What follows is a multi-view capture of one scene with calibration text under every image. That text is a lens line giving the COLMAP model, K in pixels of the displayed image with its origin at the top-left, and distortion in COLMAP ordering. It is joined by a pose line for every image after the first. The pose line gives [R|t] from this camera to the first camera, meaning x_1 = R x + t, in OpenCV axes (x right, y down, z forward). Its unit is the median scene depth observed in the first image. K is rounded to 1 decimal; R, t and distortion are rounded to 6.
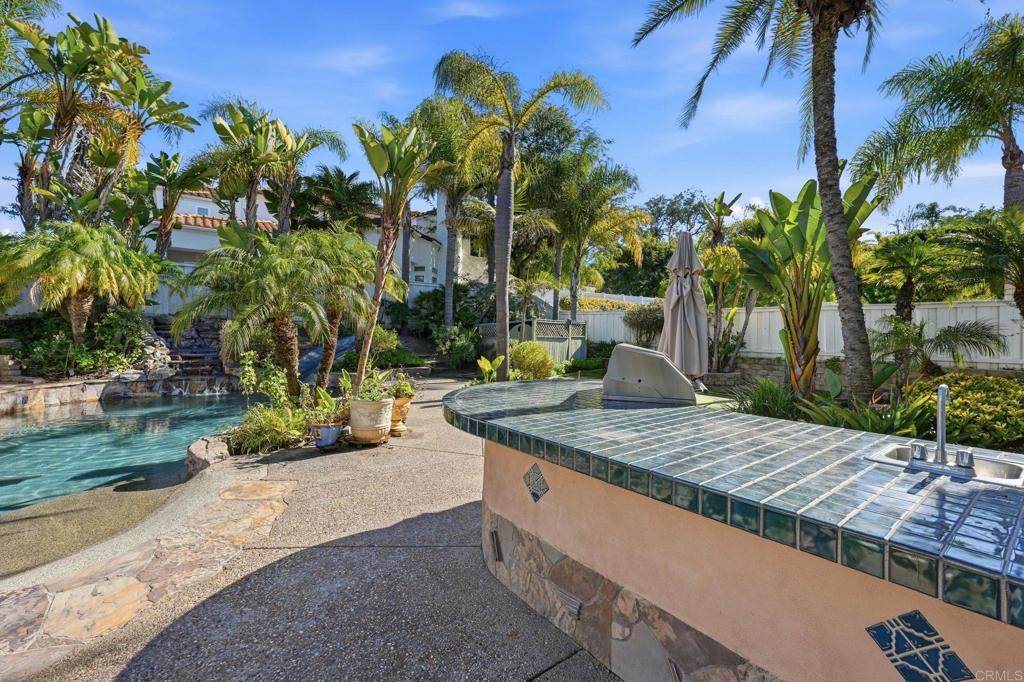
lens RADIAL K [[423.3, 0, 512.0], [0, 423.3, 341.0], [0, 0, 1]] dist [-0.001601, 0.000008]
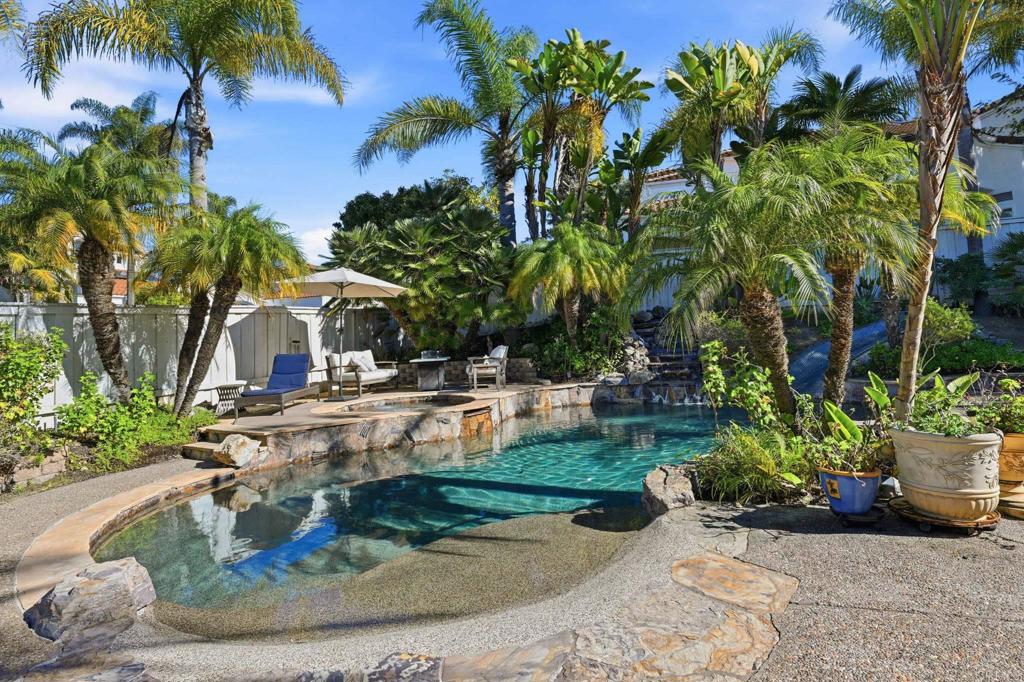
lens RADIAL K [[548.4, 0, 511.1], [0, 548.4, 291.7], [0, 0, 1]] dist [0.000126, 0.000373]
pose [[0.579273, -0.113781, -0.807153, -0.056343], [0.043303, 0.993107, -0.108917, 0.015429], [0.813983, 0.028140, 0.580207, 0.138780]]
